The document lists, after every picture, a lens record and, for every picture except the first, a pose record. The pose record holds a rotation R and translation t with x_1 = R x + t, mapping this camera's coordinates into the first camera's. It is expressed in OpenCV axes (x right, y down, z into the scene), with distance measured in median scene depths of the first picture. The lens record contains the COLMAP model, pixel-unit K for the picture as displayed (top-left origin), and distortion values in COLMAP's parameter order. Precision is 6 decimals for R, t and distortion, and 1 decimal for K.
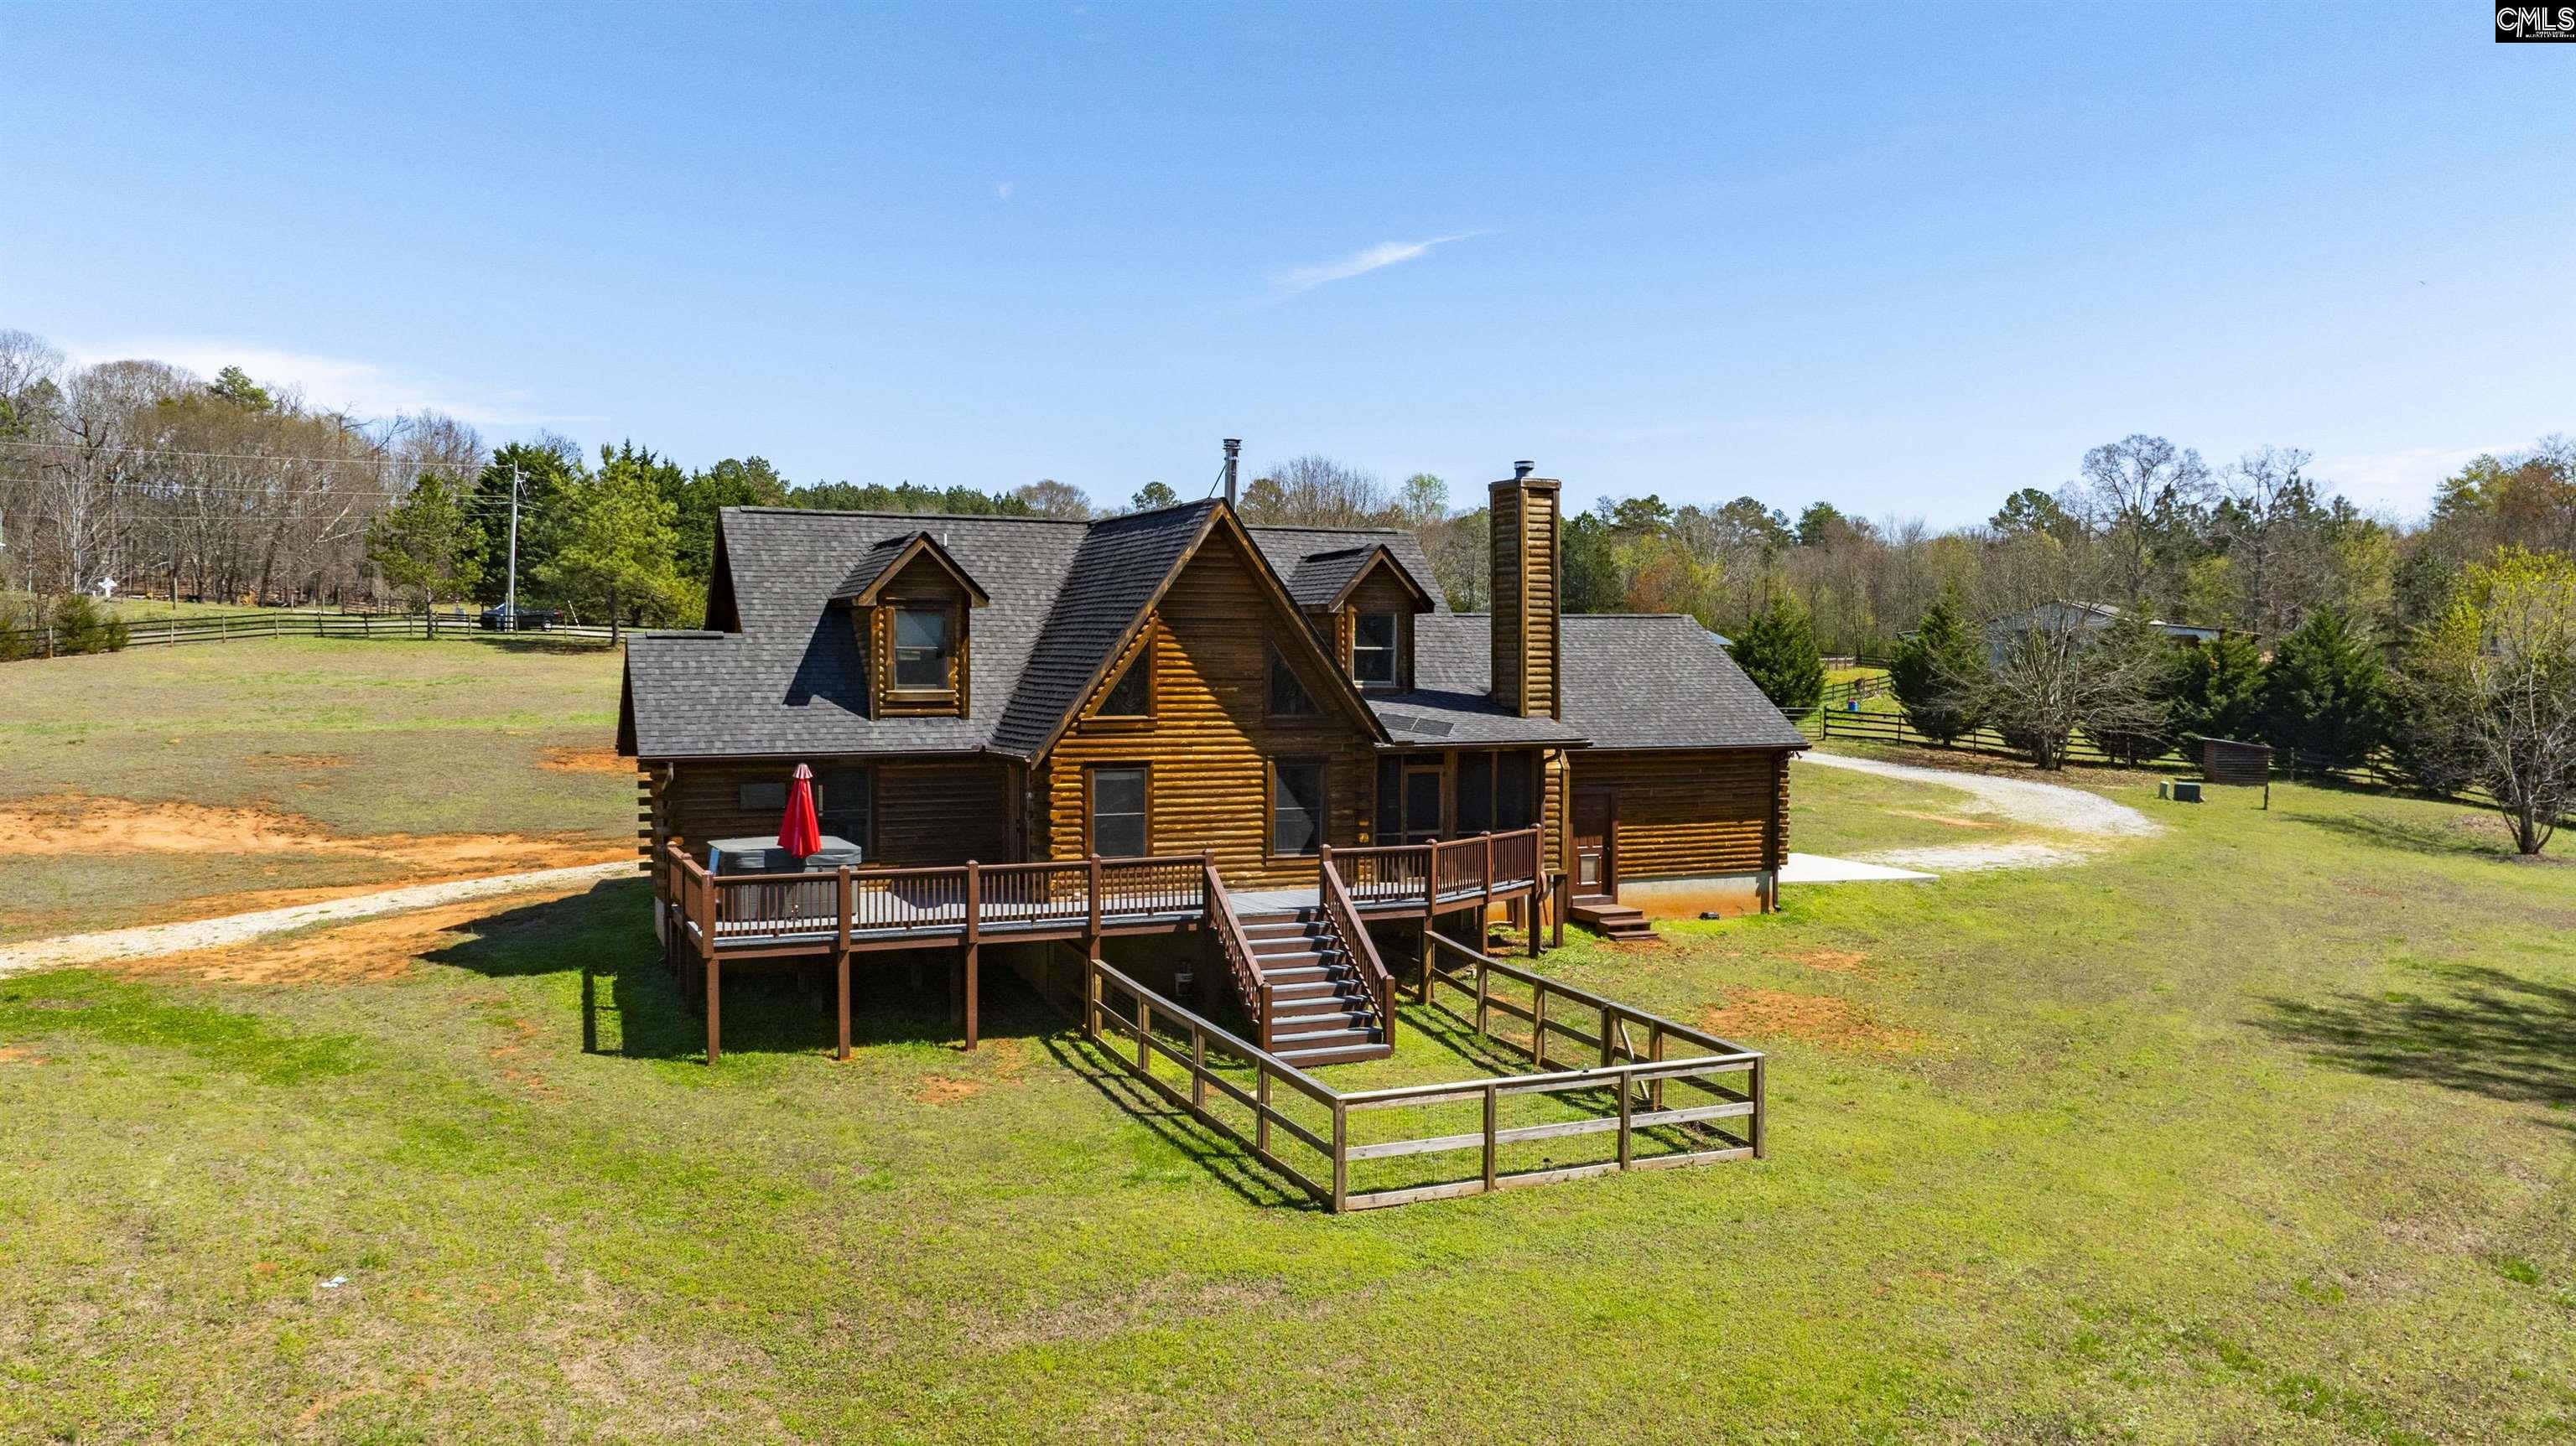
lens RADIAL K [[1908.0, 0, 1287.9], [0, 1908.0, 715.3], [0, 0, 1]] dist [-0.032724, 0.027362]
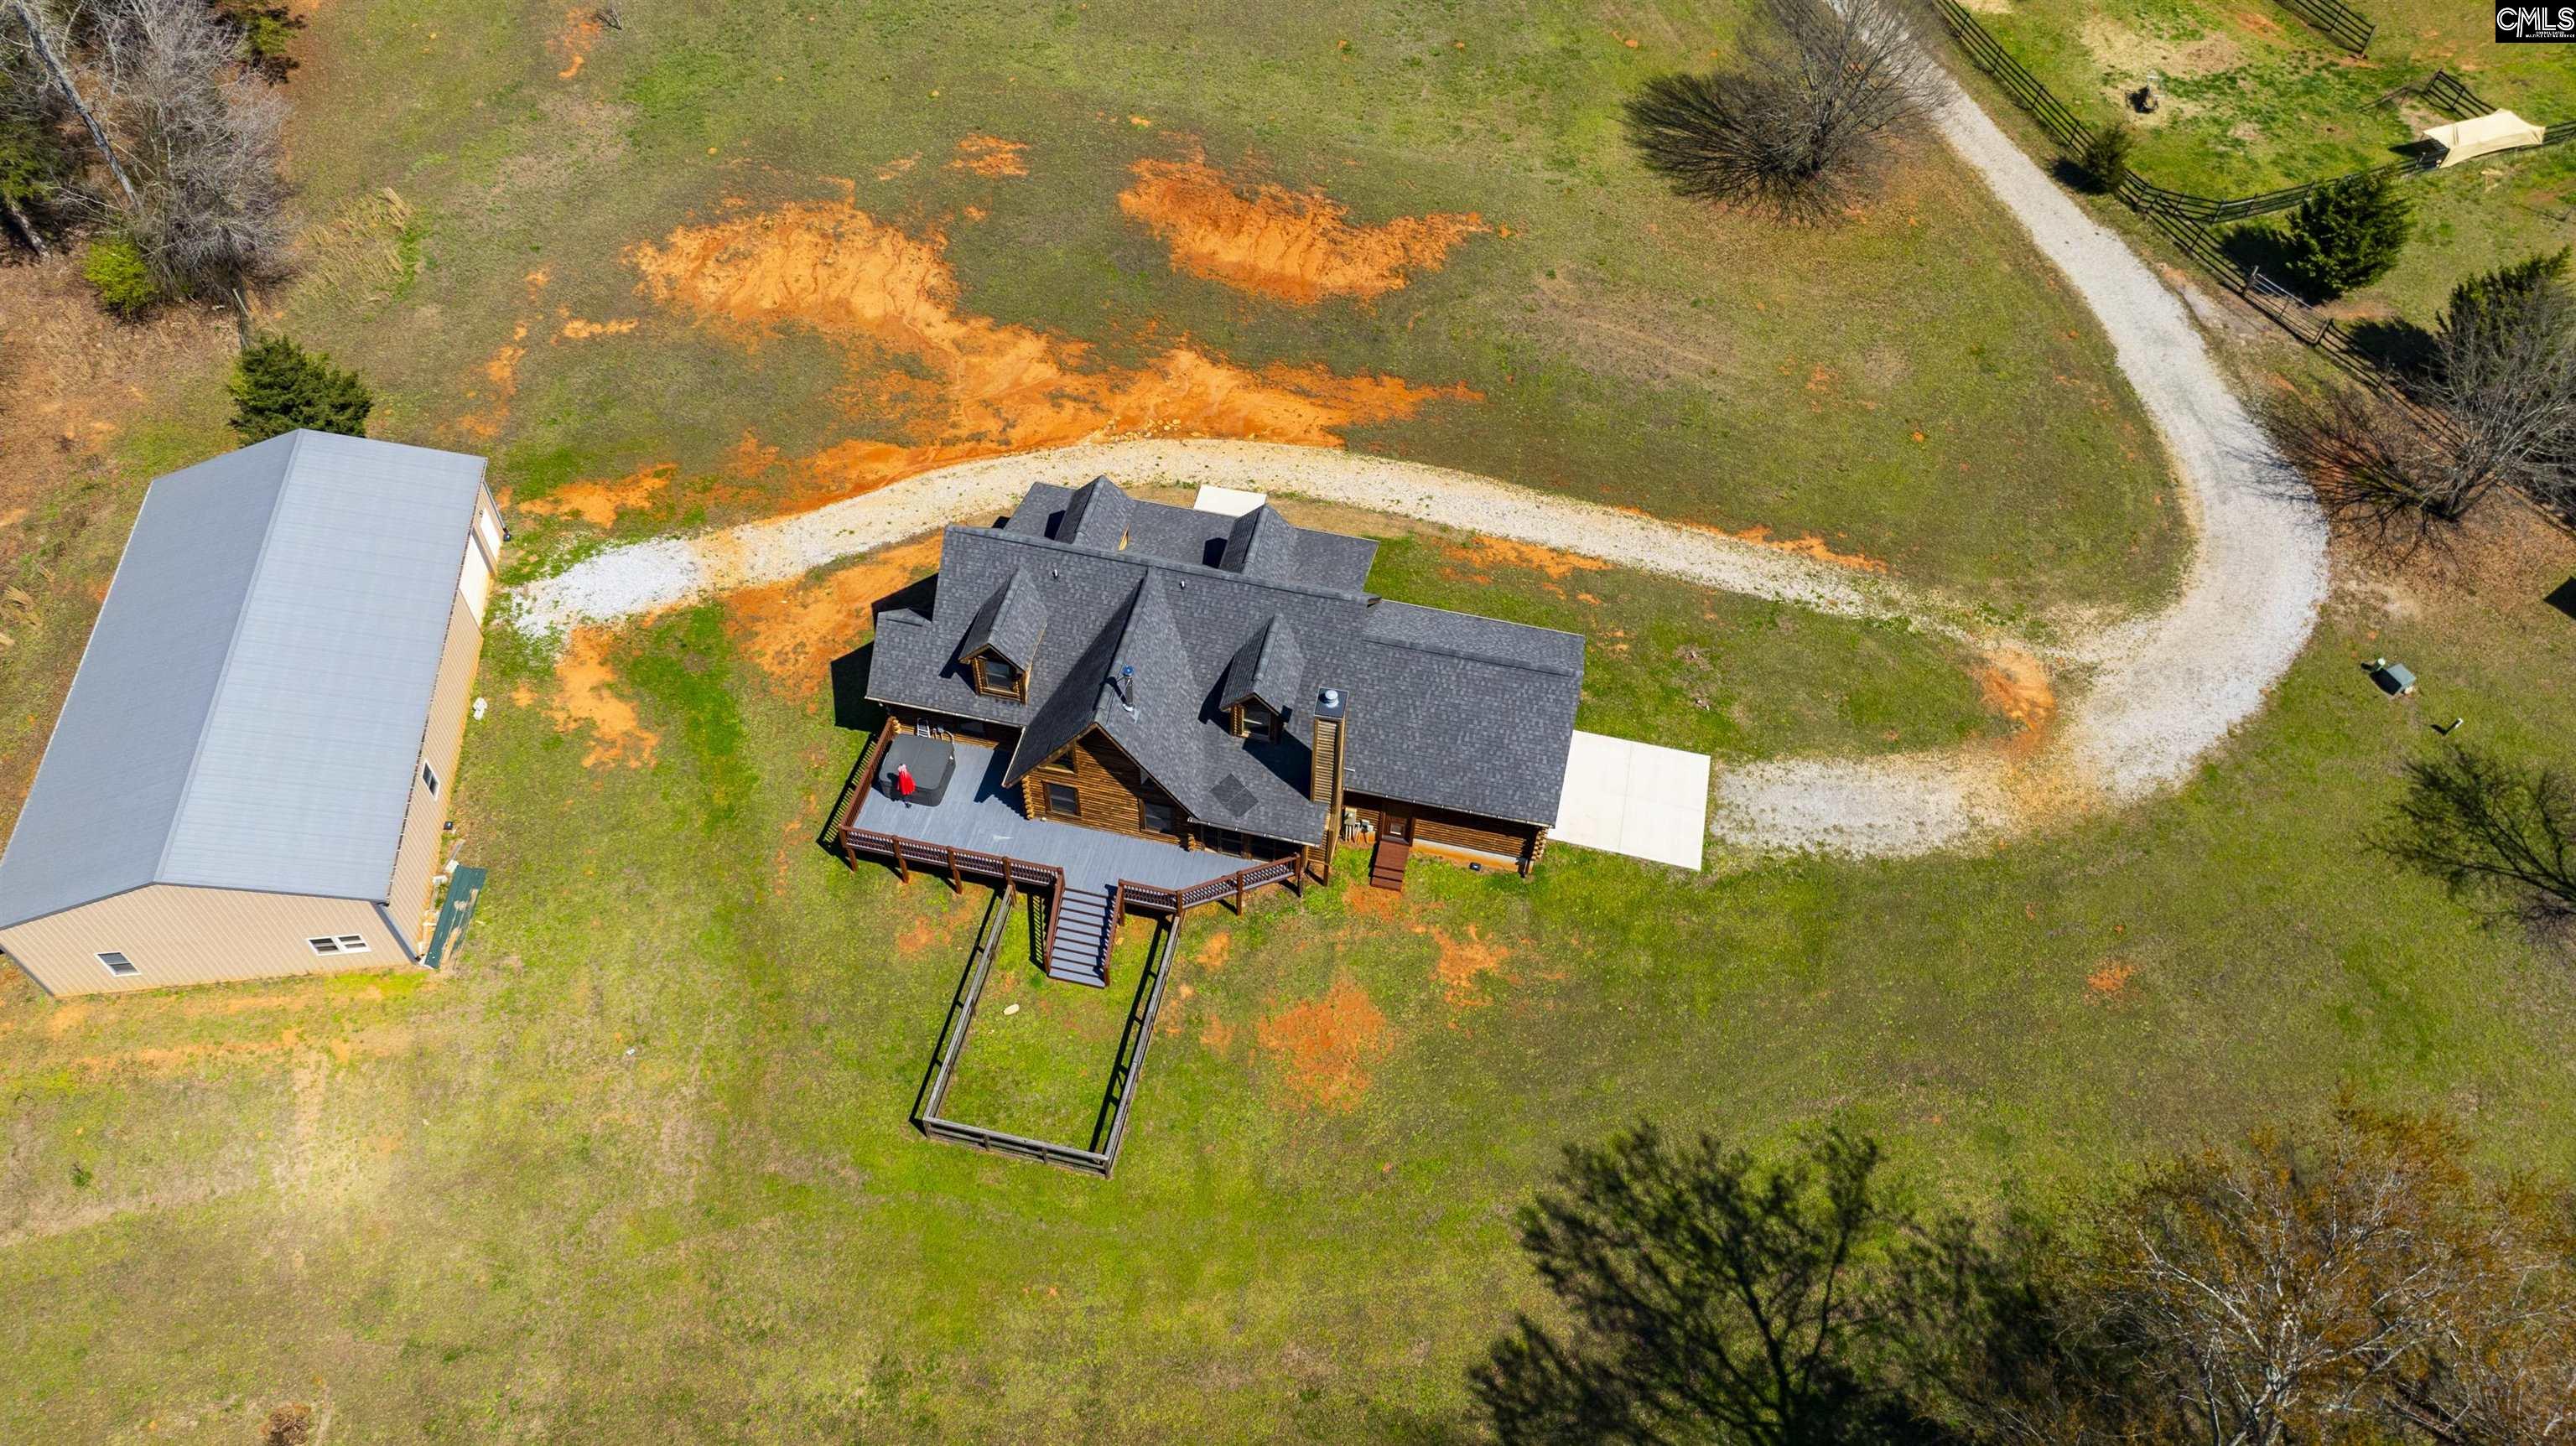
lens RADIAL K [[1814.4, 0, 1288.0], [0, 1814.4, 723.0], [0, 0, 1]] dist [-0.022004, -0.002287]
pose [[0.803199, 0.475919, -0.358291, 0.694035], [-0.041071, 0.644261, 0.763702, -1.362033], [0.594293, -0.598689, 0.537016, 0.156742]]
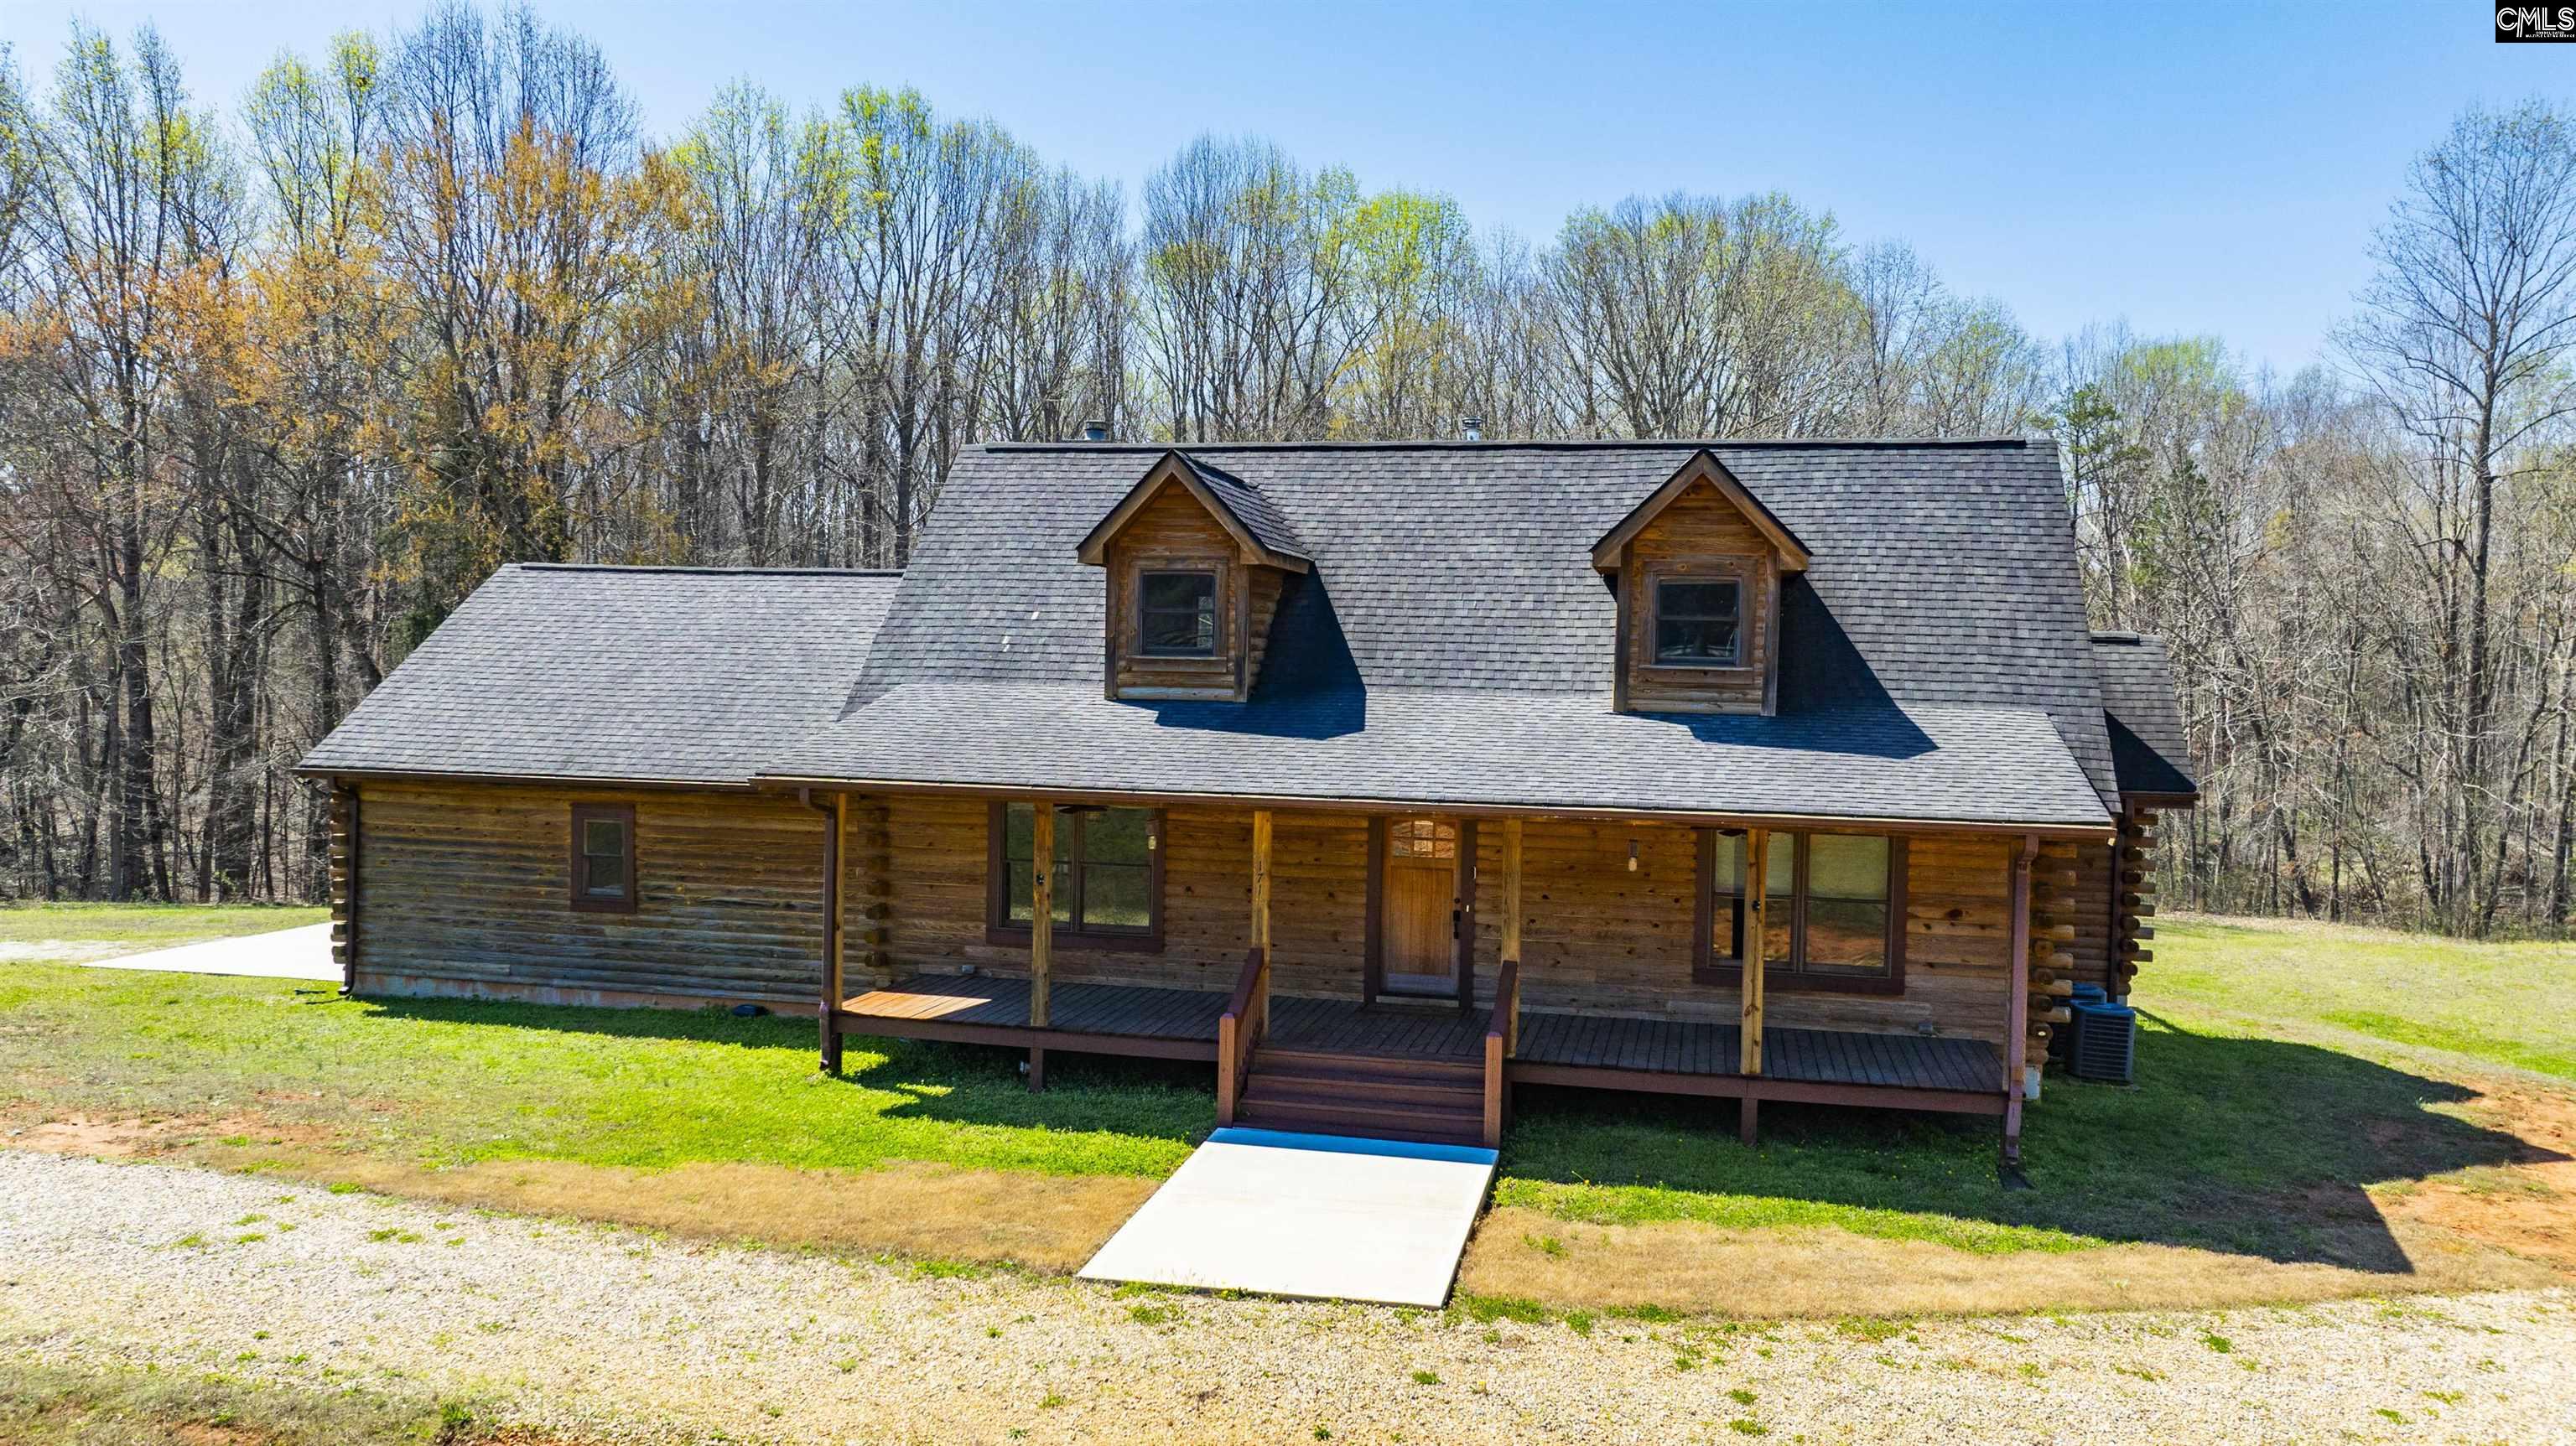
lens RADIAL K [[1816.8, 0, 1287.2], [0, 1816.8, 717.4], [0, 0, 1]] dist [-0.037348, 0.042407]
pose [[-0.798402, -0.036983, 0.600987, -0.483341], [-0.004640, 0.998460, 0.055277, -0.046567], [-0.602106, 0.041344, -0.797345, 1.724680]]
